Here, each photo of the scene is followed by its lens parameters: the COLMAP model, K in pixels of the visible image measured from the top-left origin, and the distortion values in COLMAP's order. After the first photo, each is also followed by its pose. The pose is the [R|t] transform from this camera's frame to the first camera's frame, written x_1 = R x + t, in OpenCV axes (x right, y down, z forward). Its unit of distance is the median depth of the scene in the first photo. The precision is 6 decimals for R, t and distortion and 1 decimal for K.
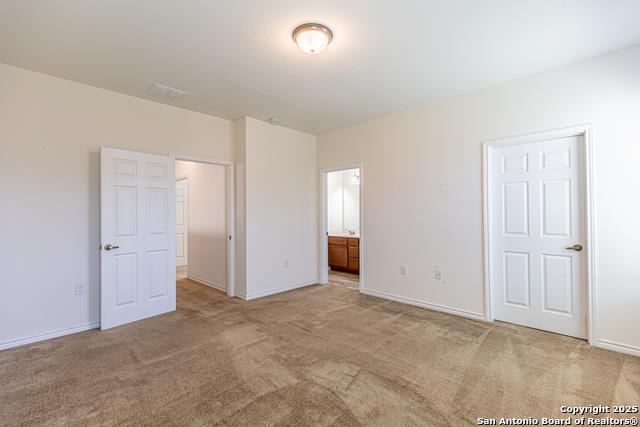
lens RADIAL K [[283.3, 0, 322.1], [0, 283.3, 213.0], [0, 0, 1]] dist [0.001790, 0.000247]
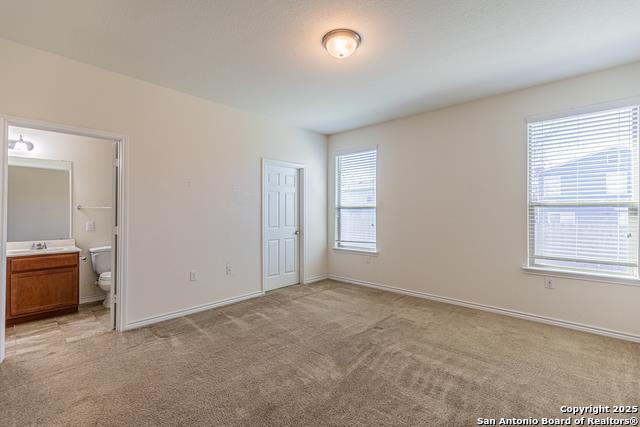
lens RADIAL K [[283.3, 0, 322.1], [0, 283.3, 213.0], [0, 0, 1]] dist [0.001790, 0.000247]
pose [[-0.021570, 0.013976, 0.999670, -0.754386], [-0.003391, 0.999896, -0.014052, 0.021185], [-0.999762, -0.003693, -0.021520, 0.777557]]
